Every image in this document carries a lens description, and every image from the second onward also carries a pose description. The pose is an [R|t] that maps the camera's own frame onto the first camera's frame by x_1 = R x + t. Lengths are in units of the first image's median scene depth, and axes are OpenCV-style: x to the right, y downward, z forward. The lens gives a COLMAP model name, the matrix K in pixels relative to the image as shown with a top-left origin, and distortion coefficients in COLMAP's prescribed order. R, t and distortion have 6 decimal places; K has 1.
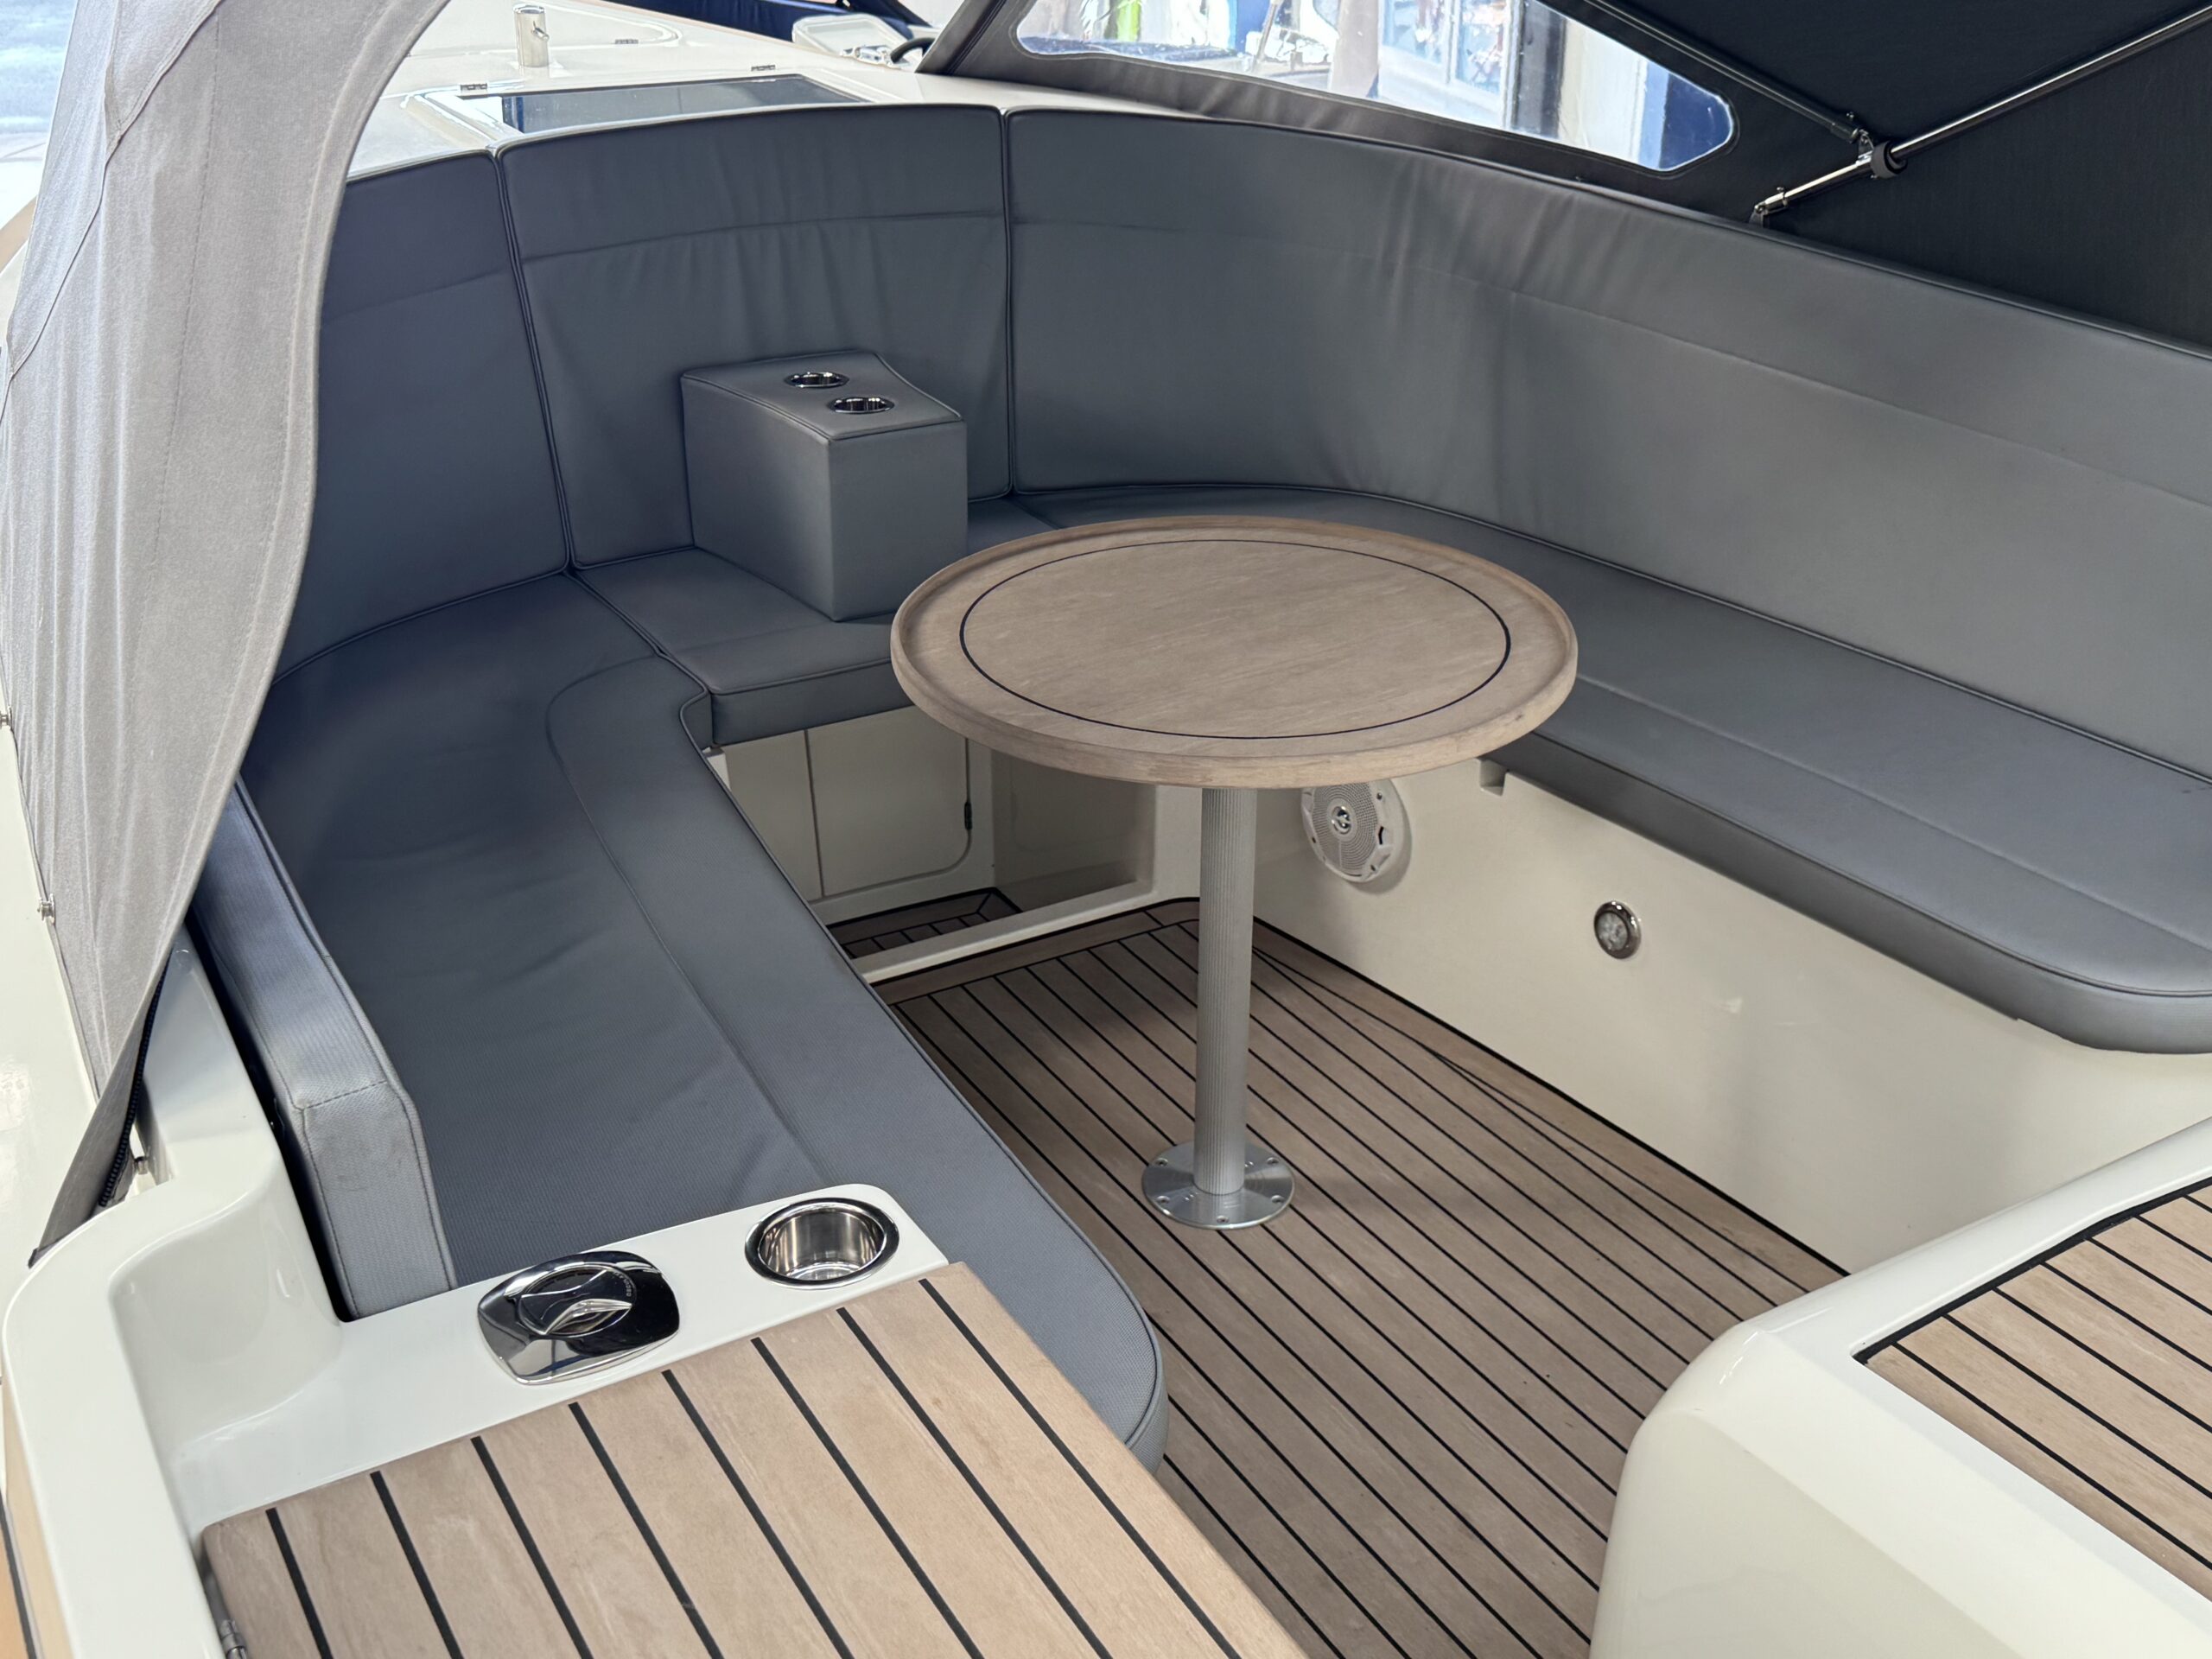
lens RADIAL K [[2245.2, 0, 1111.9], [0, 2245.2, 827.5], [0, 0, 1]] dist [0.178303, -0.384576]
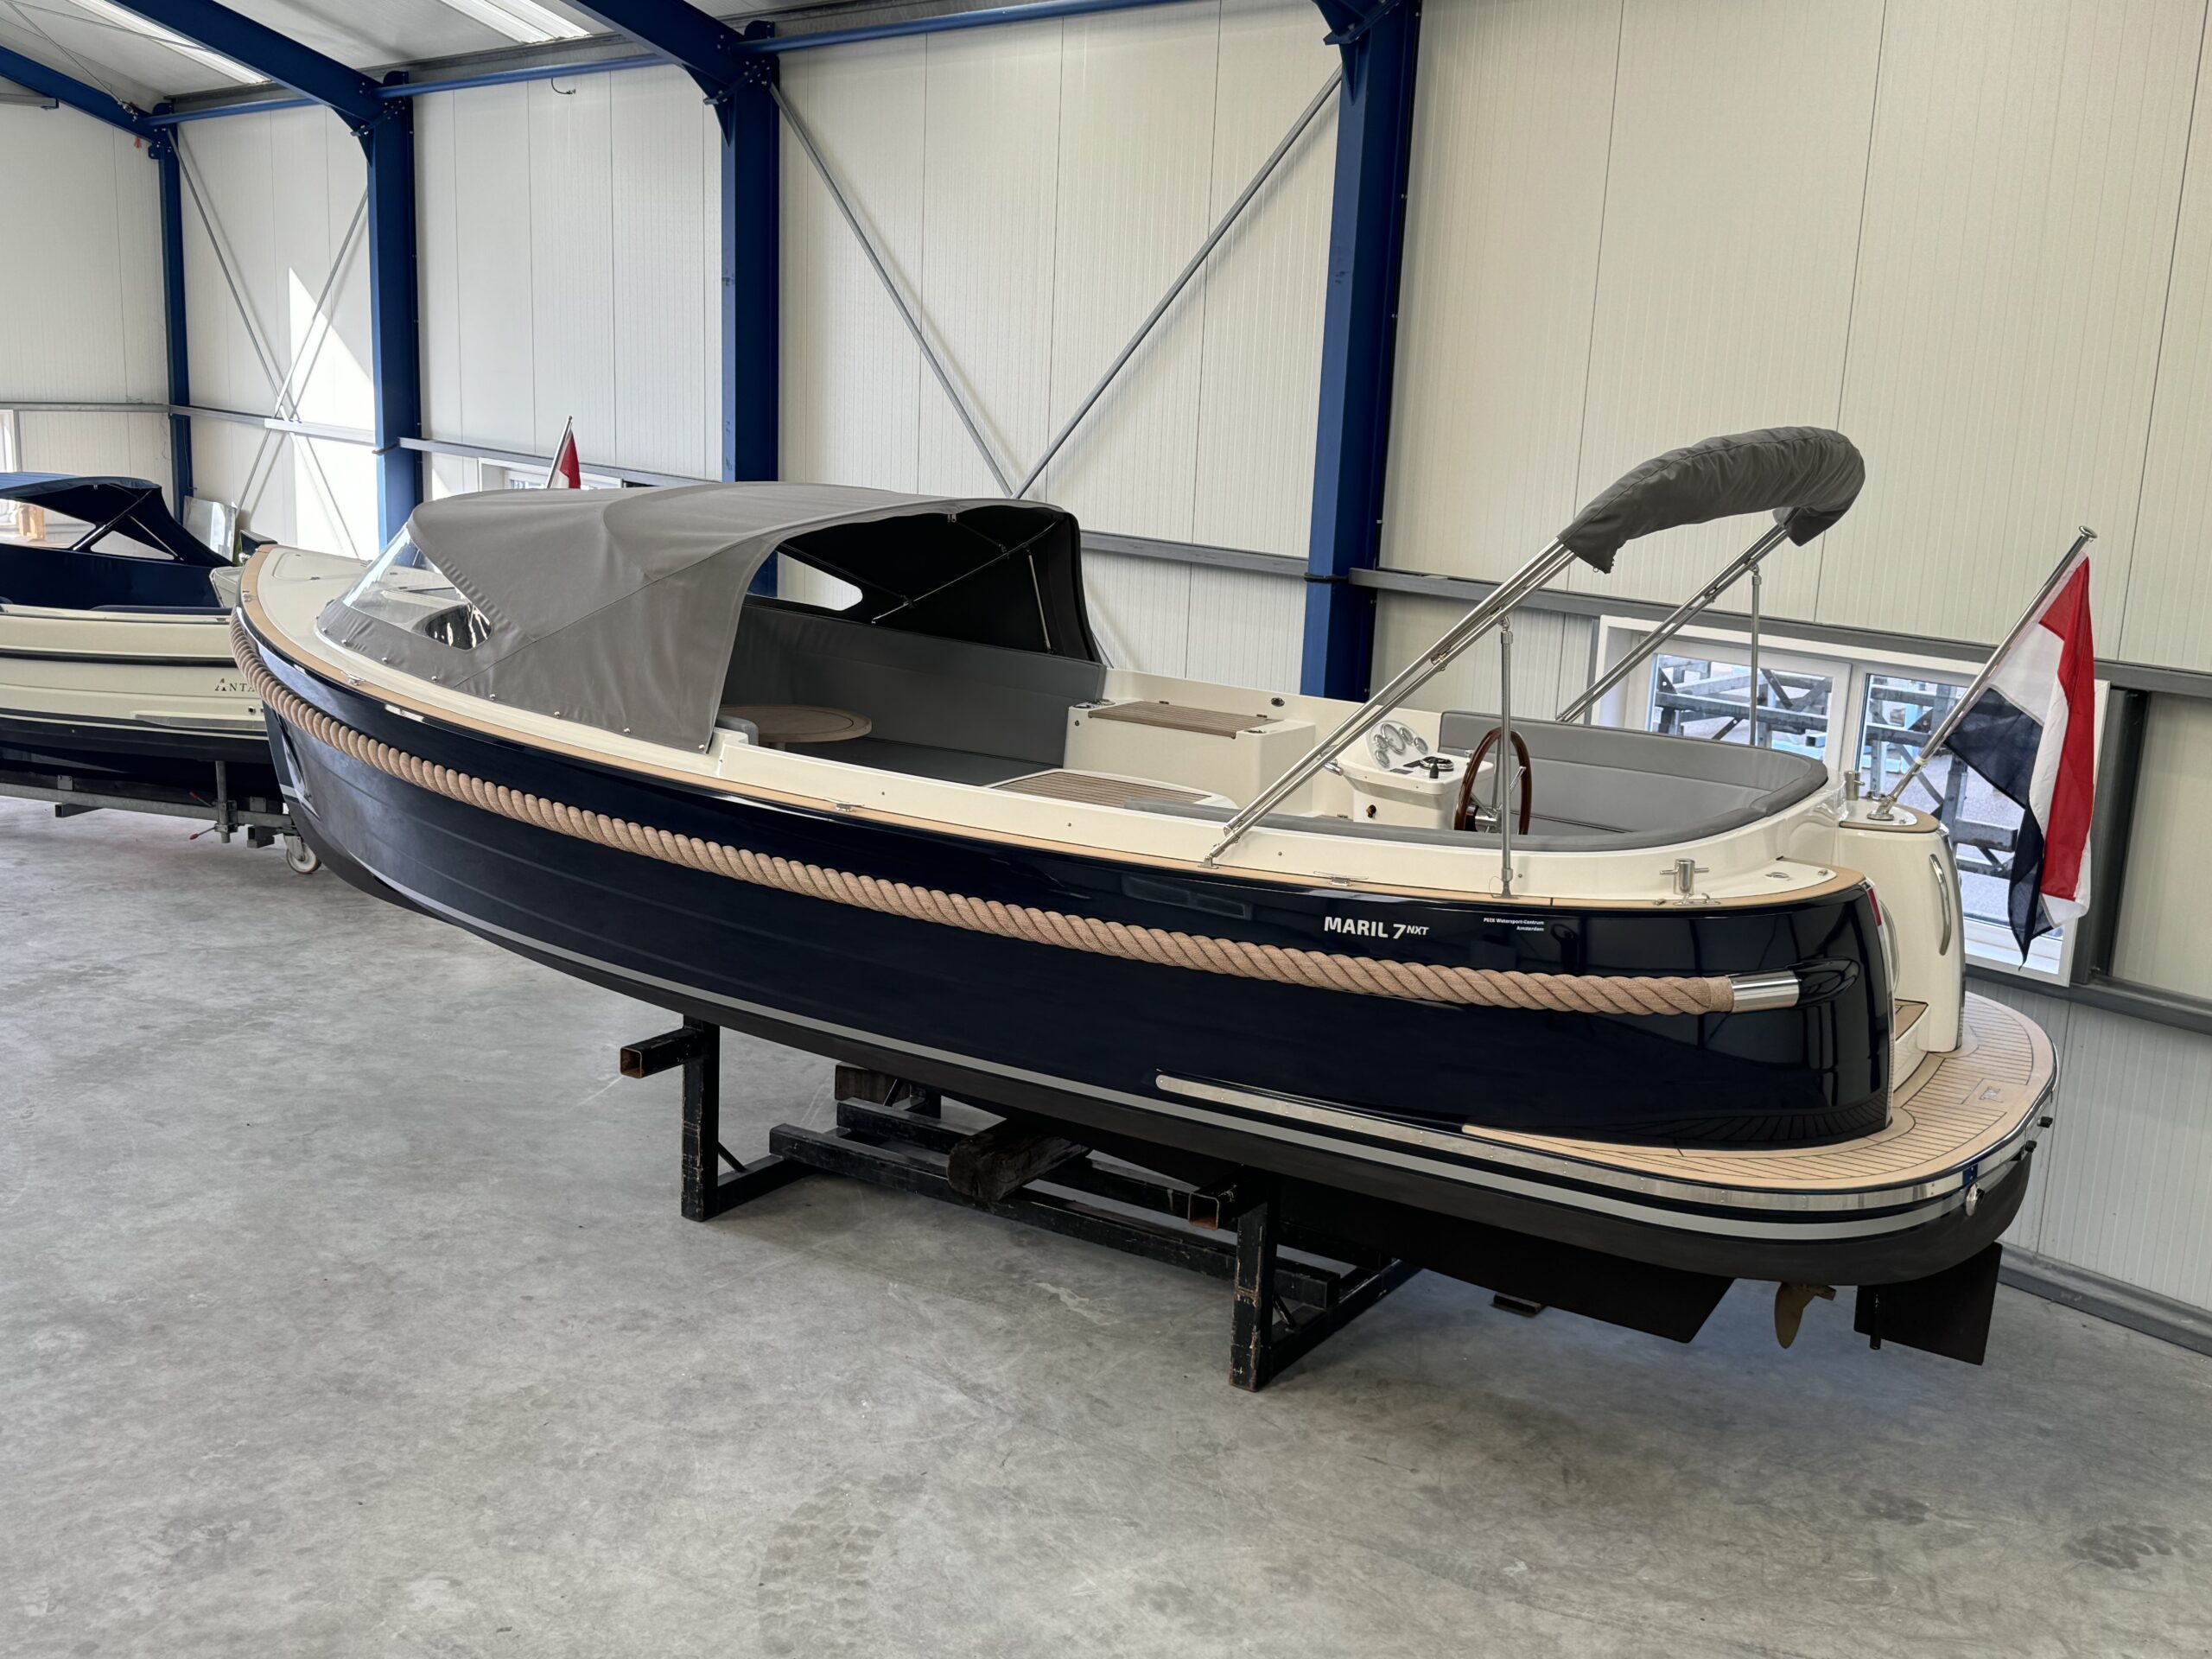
lens RADIAL K [[2244.7, 0, 1106.0], [0, 2244.7, 829.5], [0, 0, 1]] dist [0.178805, -0.370167]
pose [[0.884740, -0.055716, 0.462743, -0.973559], [0.160438, 0.968561, -0.190130, 0.714824], [-0.437601, 0.242457, 0.865864, -1.937580]]
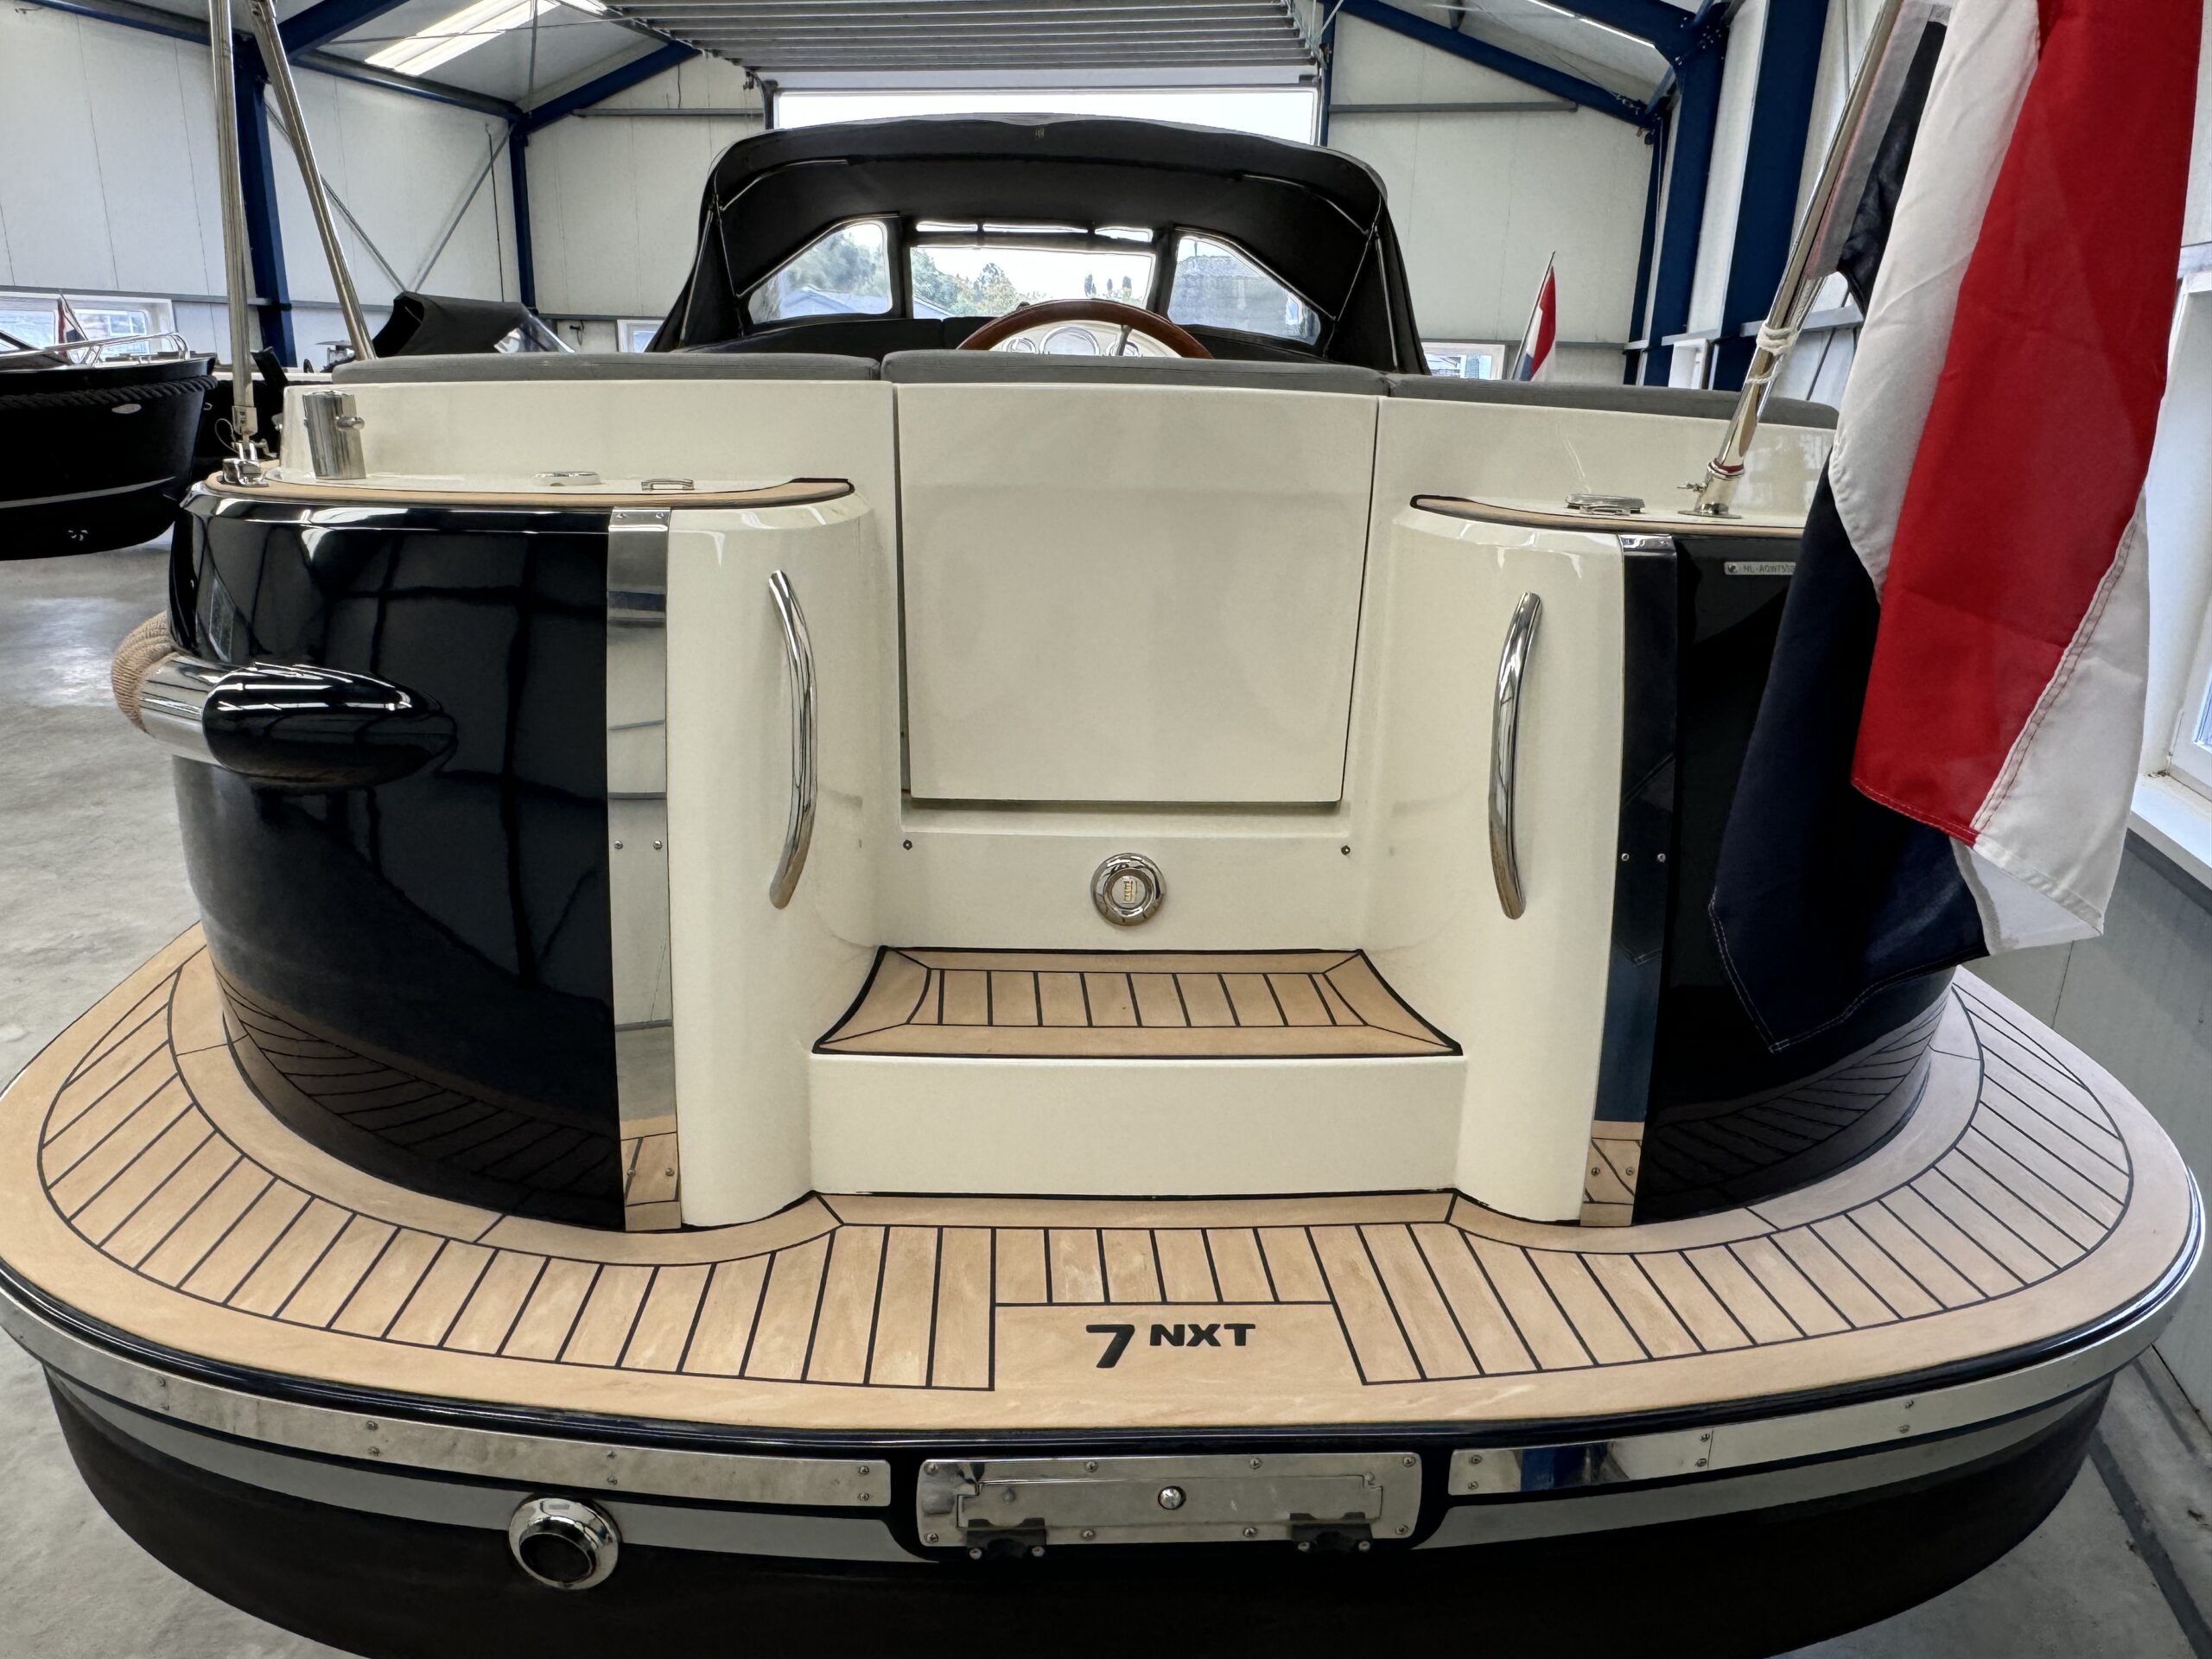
lens RADIAL K [[1527.2, 0, 1100.3], [0, 1527.2, 836.1], [0, 0, 1]] dist [0.001513, -0.000398]
pose [[0.888931, 0.169599, -0.425485, 1.000552], [-0.230246, 0.968485, -0.094996, 0.581377], [0.395964, 0.182411, 0.899966, -0.730484]]
